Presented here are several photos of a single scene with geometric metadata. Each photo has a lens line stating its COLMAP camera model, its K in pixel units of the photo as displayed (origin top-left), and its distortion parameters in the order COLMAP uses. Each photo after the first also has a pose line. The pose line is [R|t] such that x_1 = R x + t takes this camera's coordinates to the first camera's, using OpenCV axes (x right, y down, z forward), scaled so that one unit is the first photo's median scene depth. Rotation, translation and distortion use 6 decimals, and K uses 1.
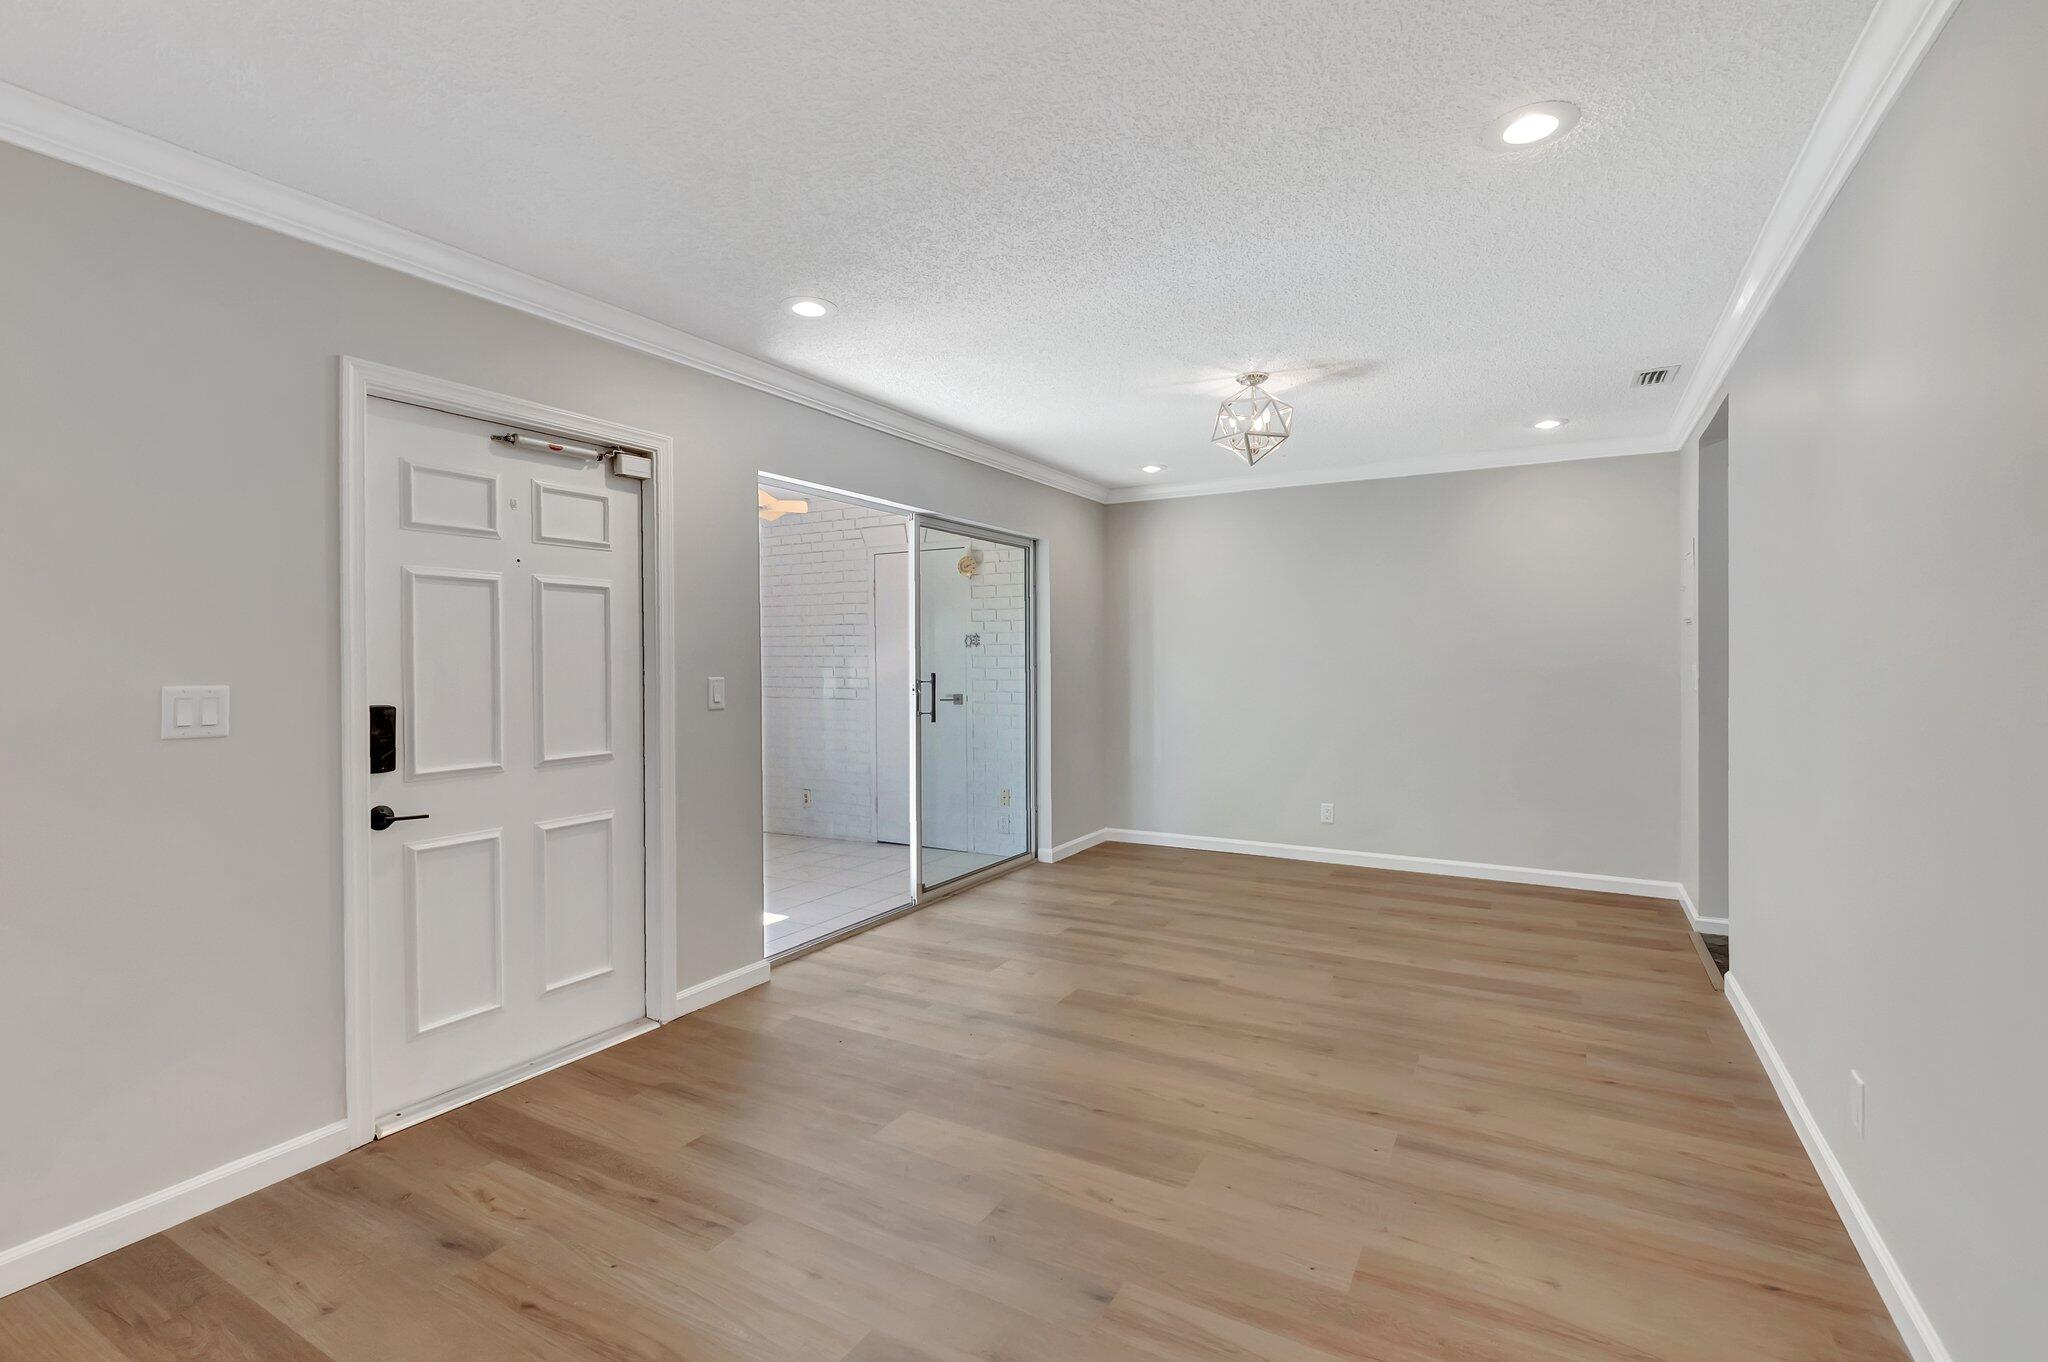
lens RADIAL K [[897.7, 0, 1019.1], [0, 897.7, 653.7], [0, 0, 1]] dist [-0.003698, -0.001439]
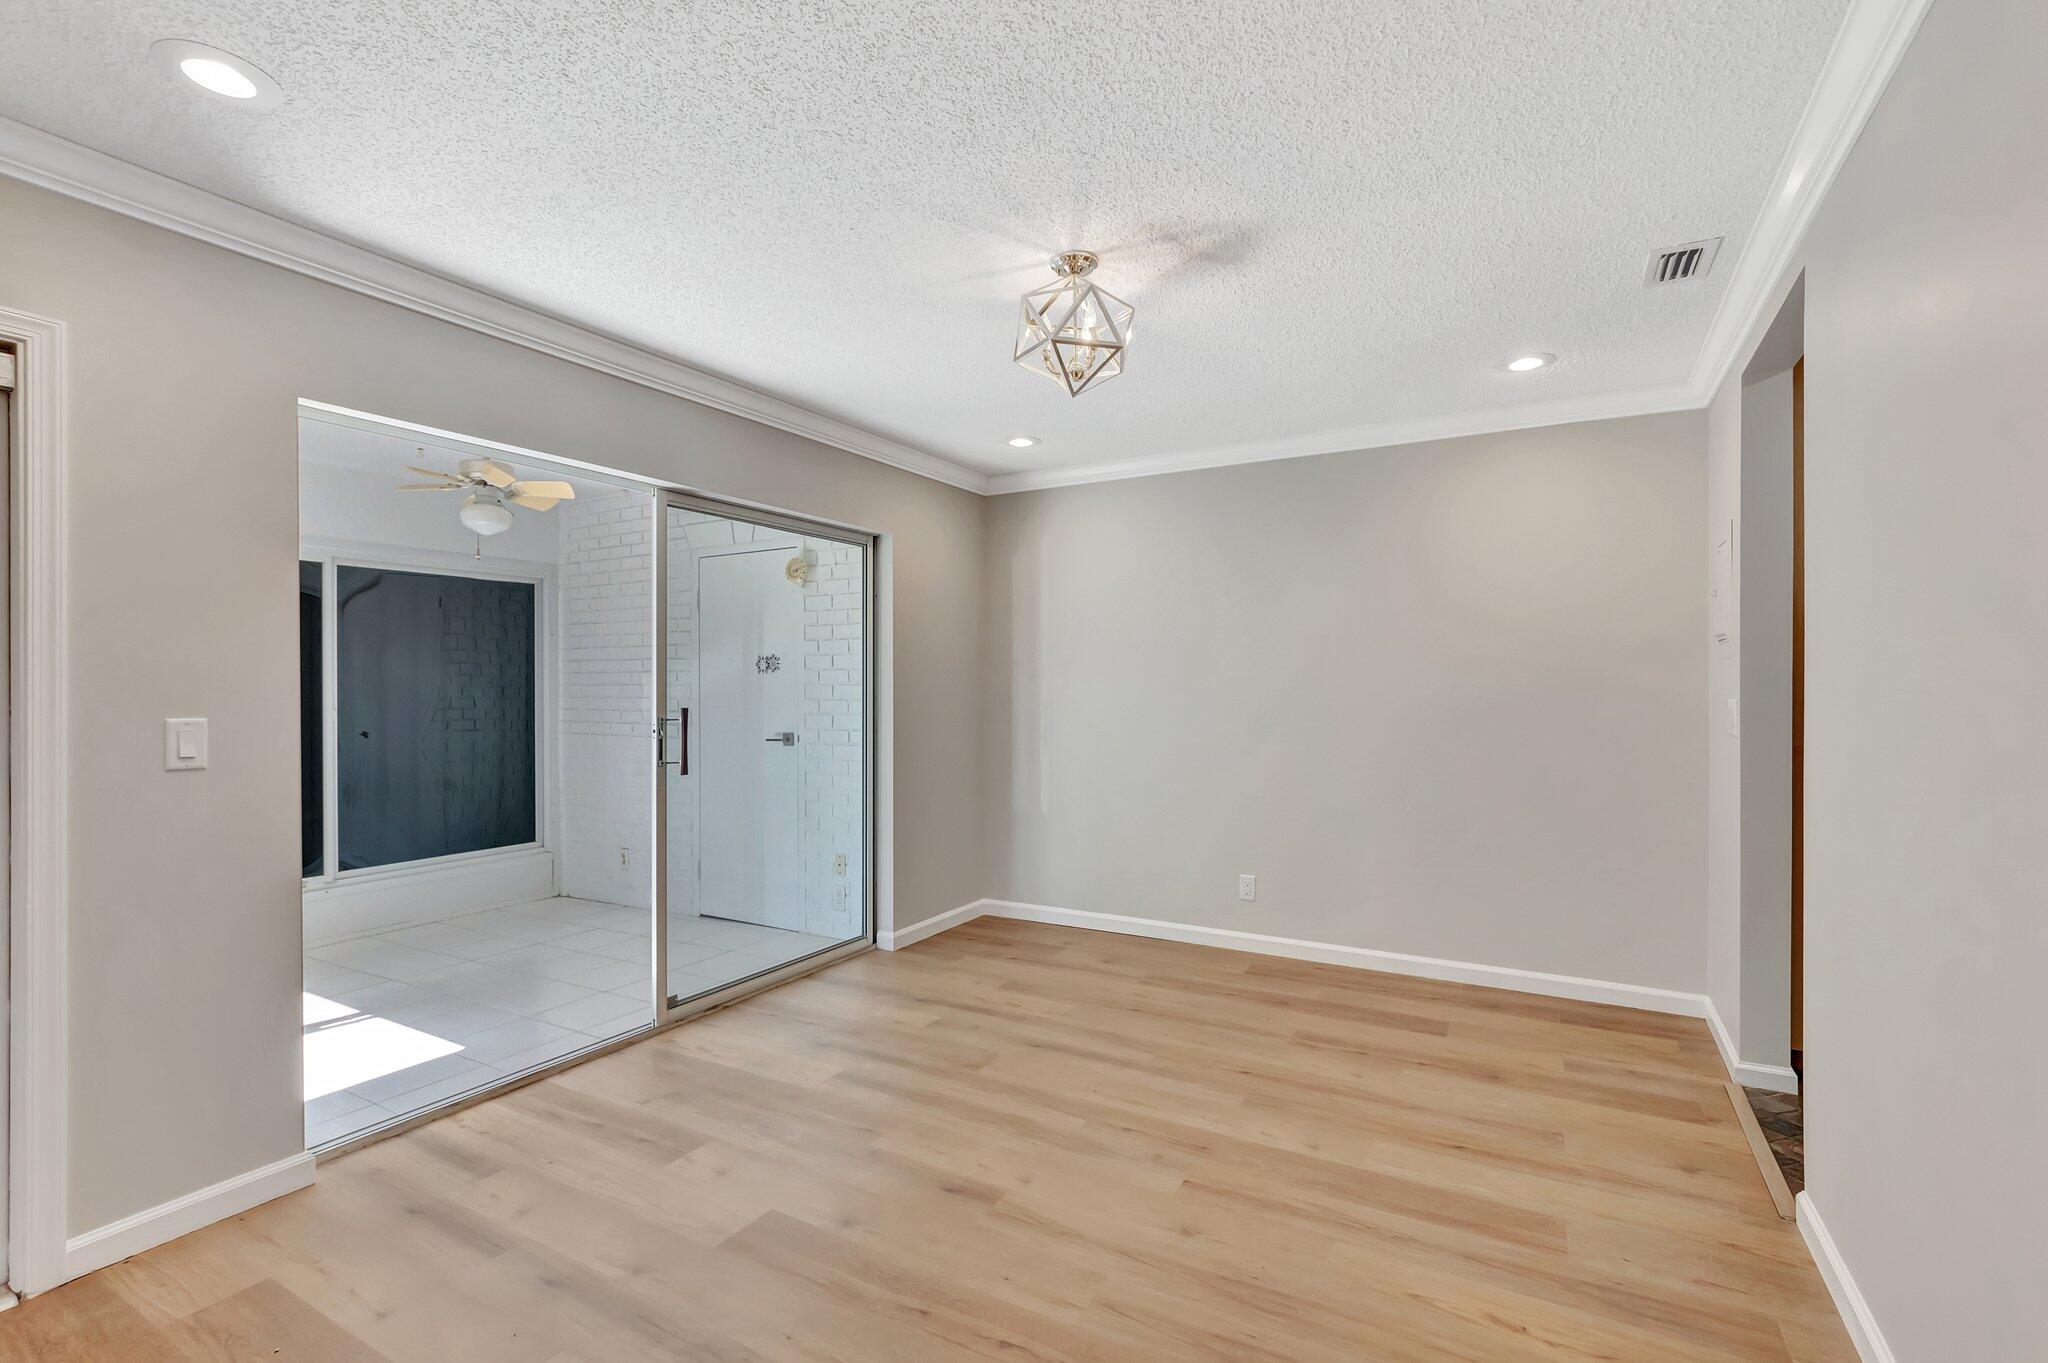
lens RADIAL K [[897.7, 0, 1022.8], [0, 897.7, 684.4], [0, 0, 1]] dist [-0.003698, -0.001439]
pose [[0.999996, 0.001696, 0.002313, 0.199548], [-0.001700, 0.999997, 0.001677, 0.001349], [-0.002310, -0.001681, 0.999996, 0.305466]]
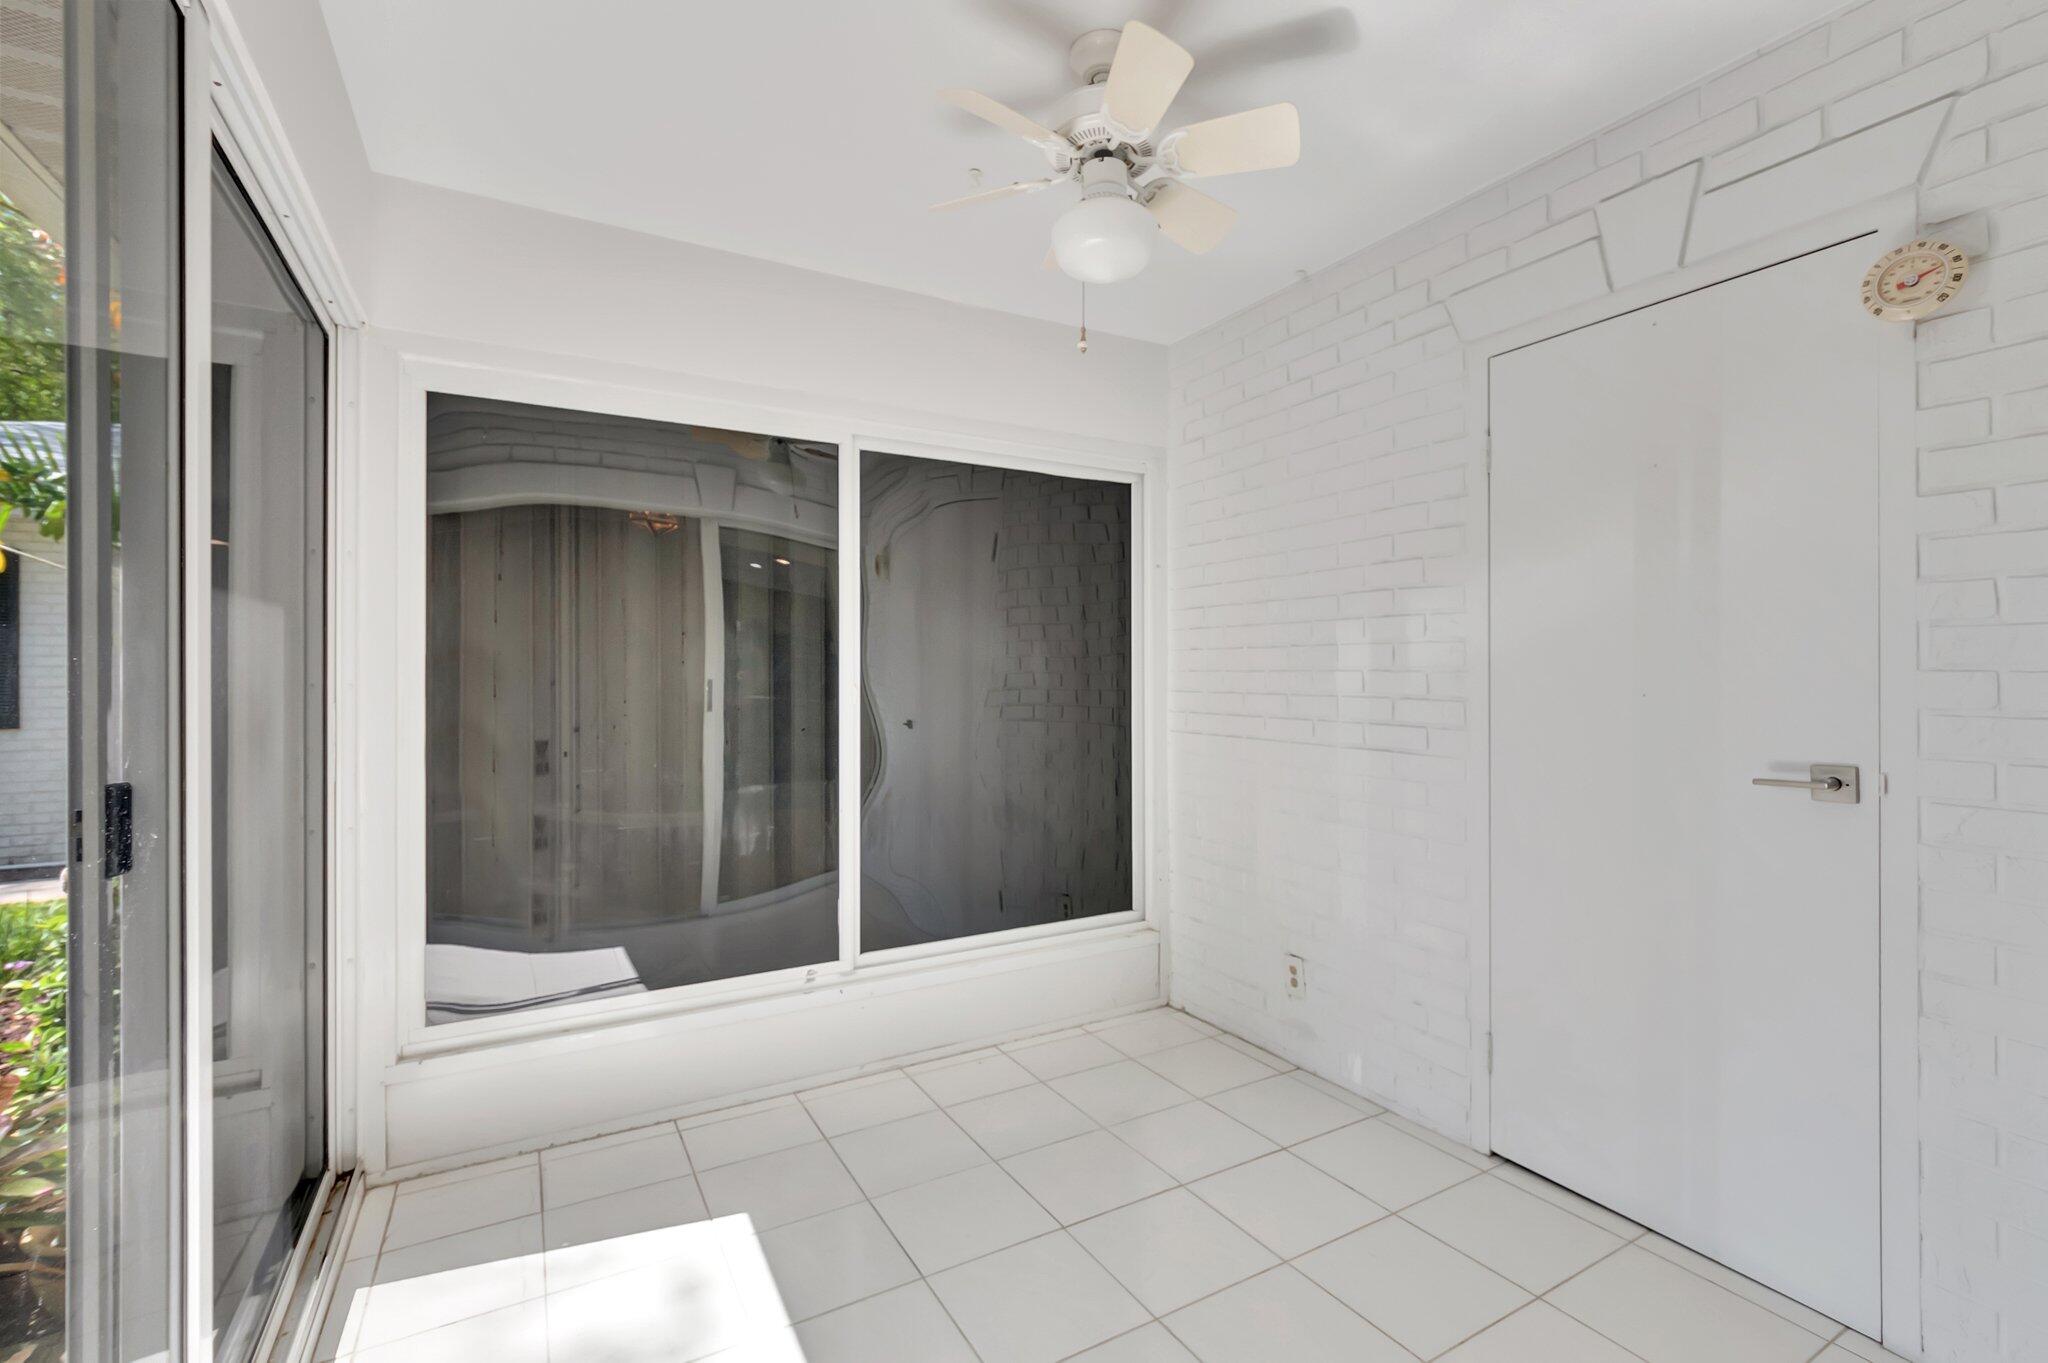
lens RADIAL K [[897.7, 0, 1027.4], [0, 897.7, 680.9], [0, 0, 1]] dist [-0.003698, -0.001439]
pose [[0.862857, 0.007378, -0.505394, -0.213328], [-0.000309, 0.999901, 0.014070, 0.022434], [0.505448, -0.011984, 0.862774, 0.923714]]
